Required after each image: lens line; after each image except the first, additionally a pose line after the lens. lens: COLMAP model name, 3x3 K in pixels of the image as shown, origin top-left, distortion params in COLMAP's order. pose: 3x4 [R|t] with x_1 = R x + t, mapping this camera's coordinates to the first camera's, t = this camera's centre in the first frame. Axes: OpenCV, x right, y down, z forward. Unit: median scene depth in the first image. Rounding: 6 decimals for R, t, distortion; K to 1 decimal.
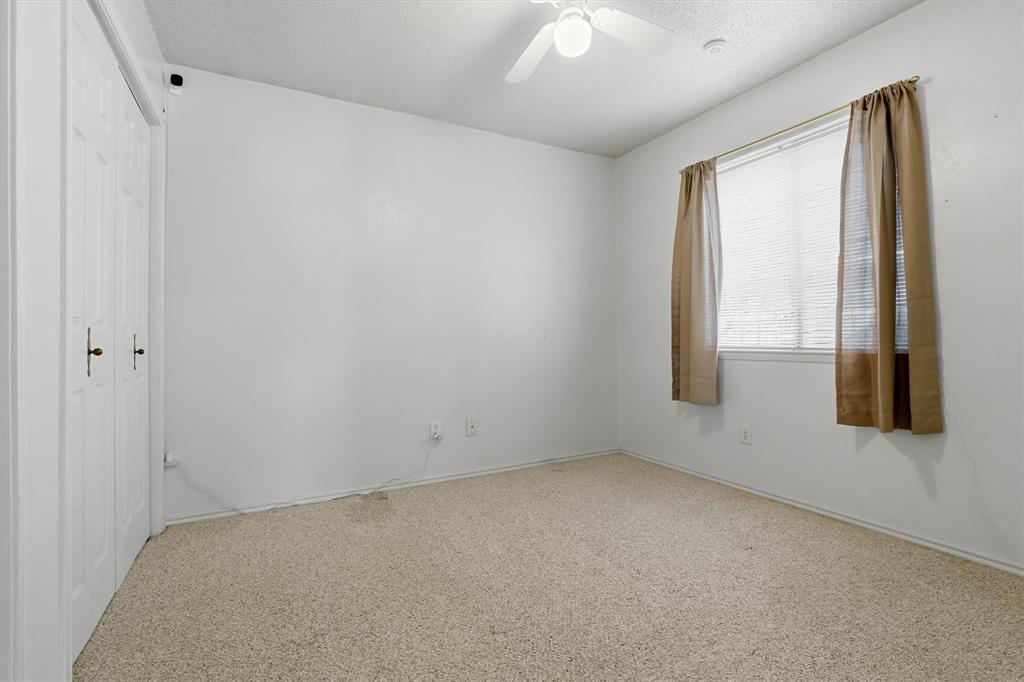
lens RADIAL K [[470.0, 0, 506.2], [0, 470.0, 335.3], [0, 0, 1]] dist [-0.002719, 0.000043]
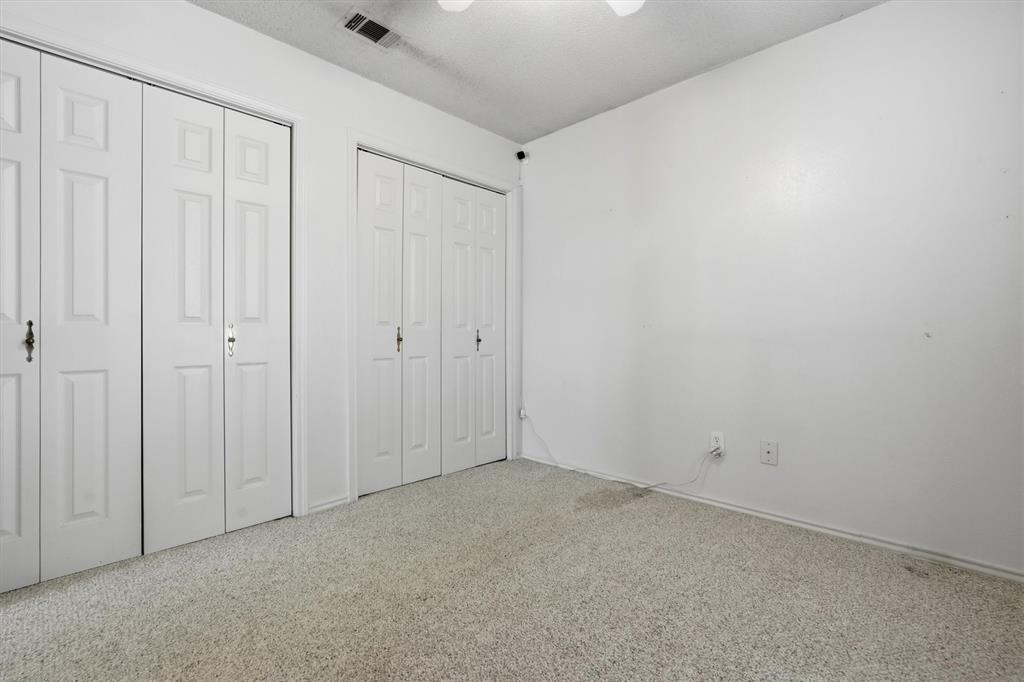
lens RADIAL K [[470.0, 0, 540.9], [0, 470.0, 338.0], [0, 0, 1]] dist [-0.002719, 0.000043]
pose [[0.310326, 0.016749, -0.950483, 0.608064], [0.008373, 0.999758, 0.020351, -0.004697], [0.950593, -0.014274, 0.310110, 0.507099]]
